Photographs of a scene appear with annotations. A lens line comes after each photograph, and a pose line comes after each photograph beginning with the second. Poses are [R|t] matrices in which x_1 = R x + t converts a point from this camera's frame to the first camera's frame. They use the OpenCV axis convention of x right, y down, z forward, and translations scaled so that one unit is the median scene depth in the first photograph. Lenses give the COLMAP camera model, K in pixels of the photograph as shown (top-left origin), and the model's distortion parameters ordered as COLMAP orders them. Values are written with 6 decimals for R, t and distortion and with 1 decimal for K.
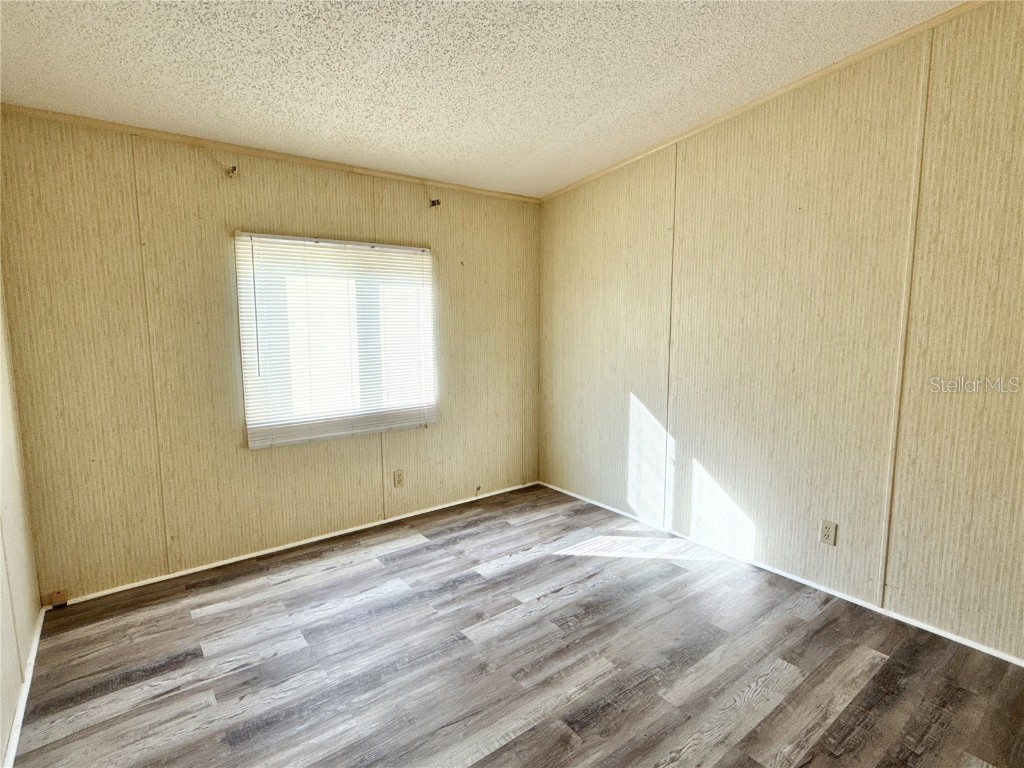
lens RADIAL K [[515.0, 0, 508.8], [0, 515.0, 381.6], [0, 0, 1]] dist [0.007018, -0.001017]
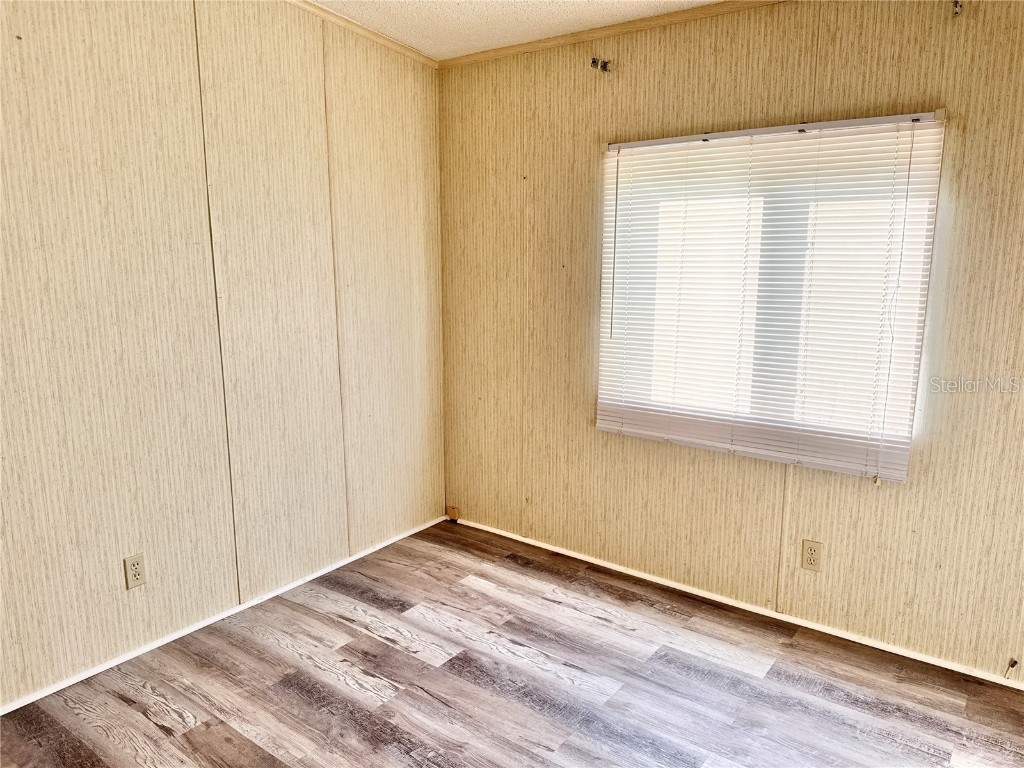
lens RADIAL K [[734.0, 0, 507.5], [0, 734.0, 383.6], [0, 0, 1]] dist [0.035179, -0.032405]
pose [[0.261051, 0.189896, -0.946463, 0.525745], [-0.104917, 0.980233, 0.167734, -0.113845], [0.959607, 0.055513, 0.275814, 0.585446]]
